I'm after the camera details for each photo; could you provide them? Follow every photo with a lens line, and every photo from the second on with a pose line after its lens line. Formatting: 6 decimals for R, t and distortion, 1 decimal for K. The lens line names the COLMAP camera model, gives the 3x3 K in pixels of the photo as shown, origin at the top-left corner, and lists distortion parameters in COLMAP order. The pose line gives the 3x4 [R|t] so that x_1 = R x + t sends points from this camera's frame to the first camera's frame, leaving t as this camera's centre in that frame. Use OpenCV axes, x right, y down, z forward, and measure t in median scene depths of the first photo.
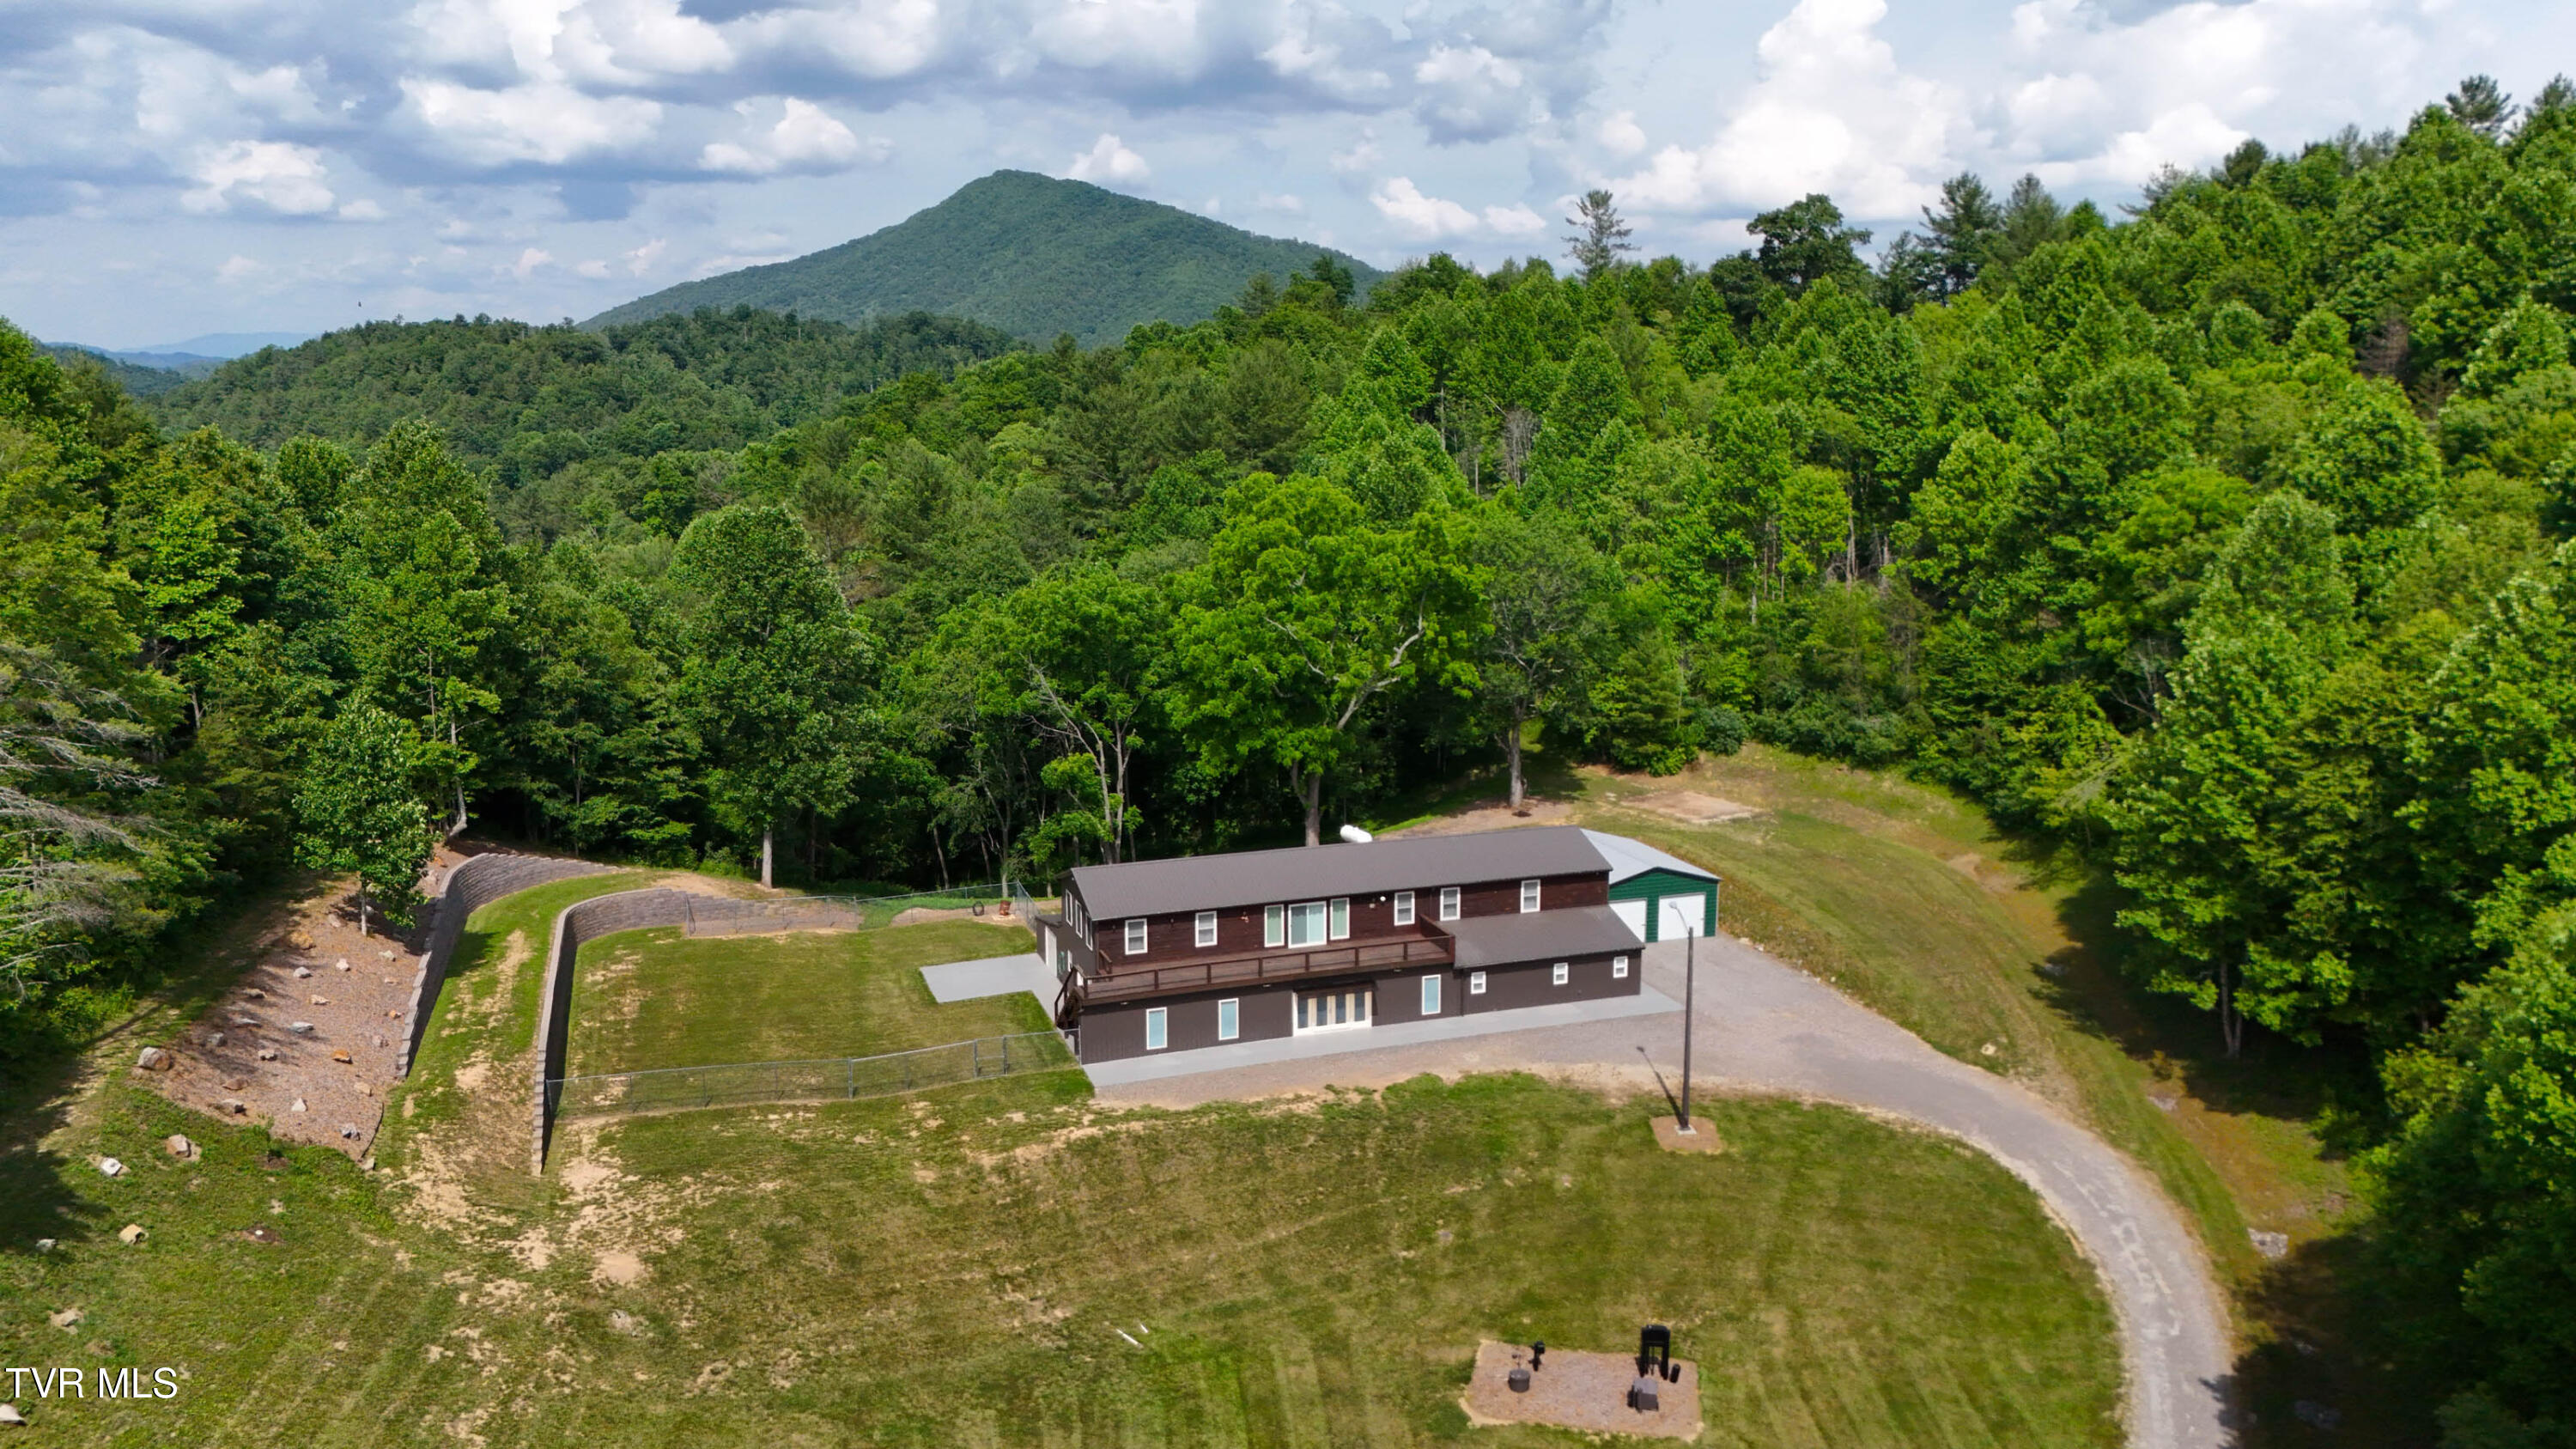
lens RADIAL K [[1855.1, 0, 1291.9], [0, 1855.1, 723.2], [0, 0, 1]] dist [0.105203, -0.076301]
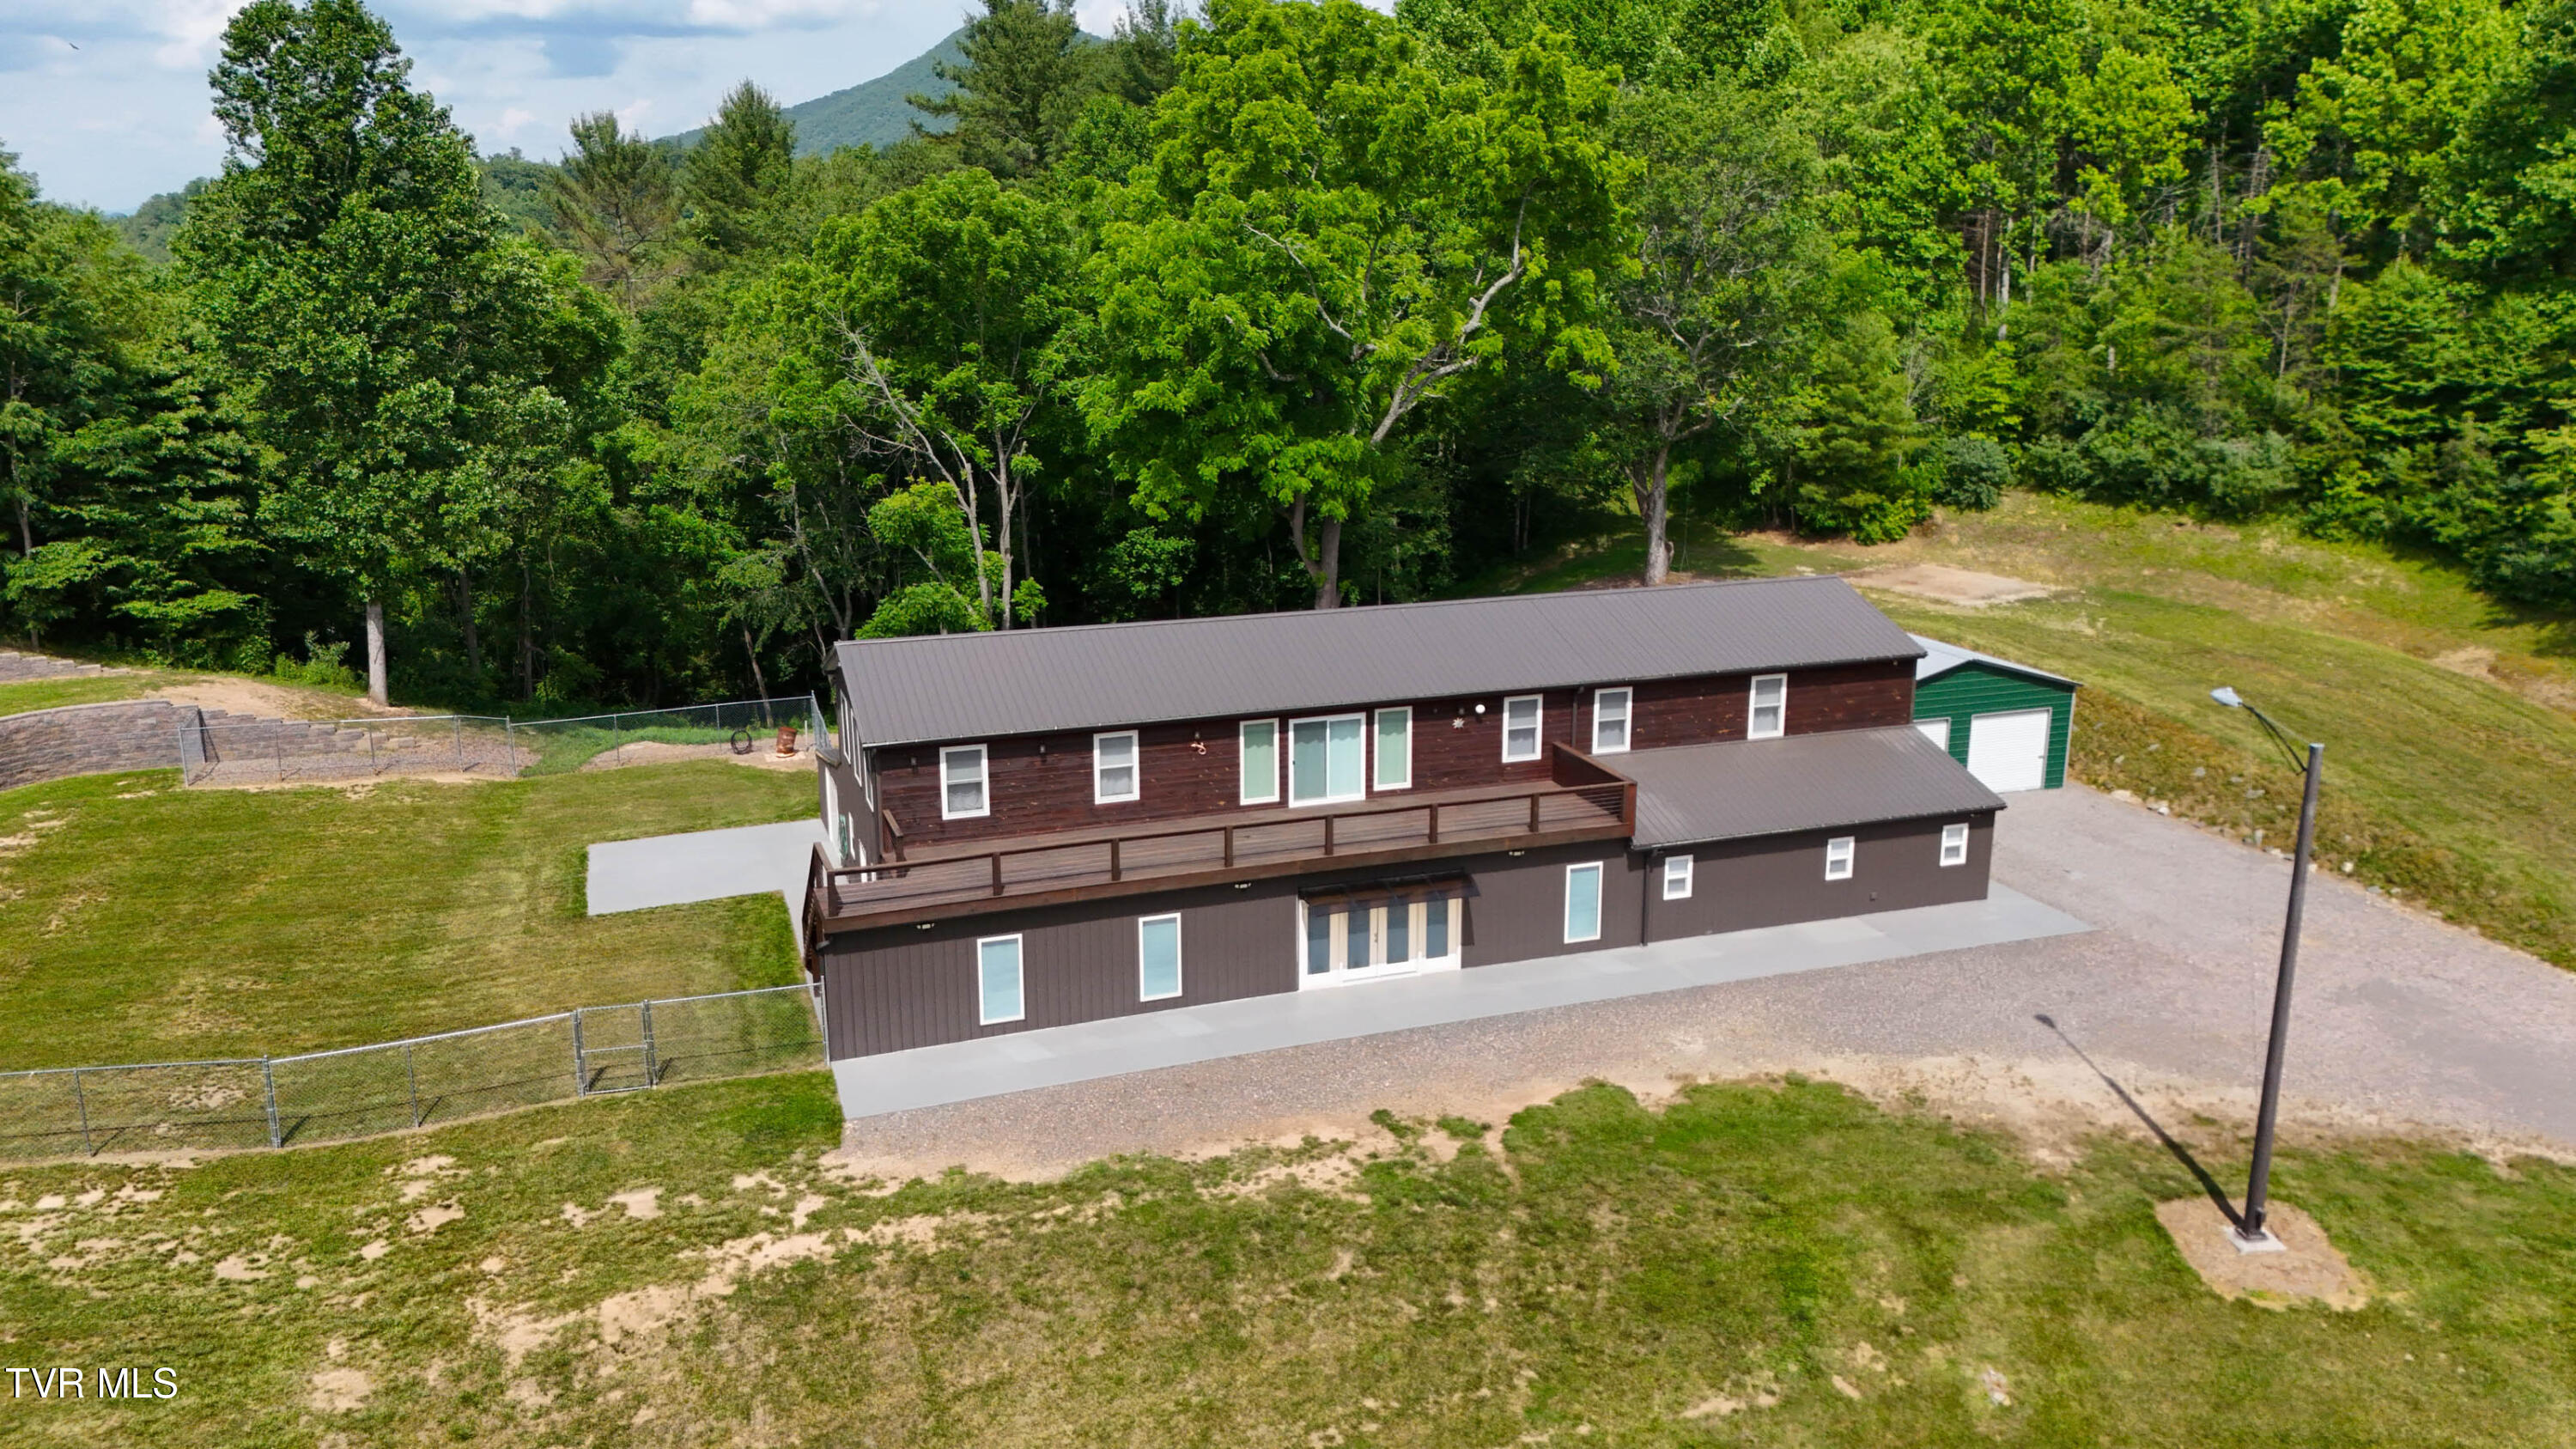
lens RADIAL K [[1861.1, 0, 1304.8], [0, 1861.1, 727.8], [0, 0, 1]] dist [0.059717, -0.047823]
pose [[0.999964, 0.000736, 0.008417, -0.001478], [-0.001325, 0.997531, 0.070210, 0.055743], [-0.008345, -0.070218, 0.997497, 0.435017]]
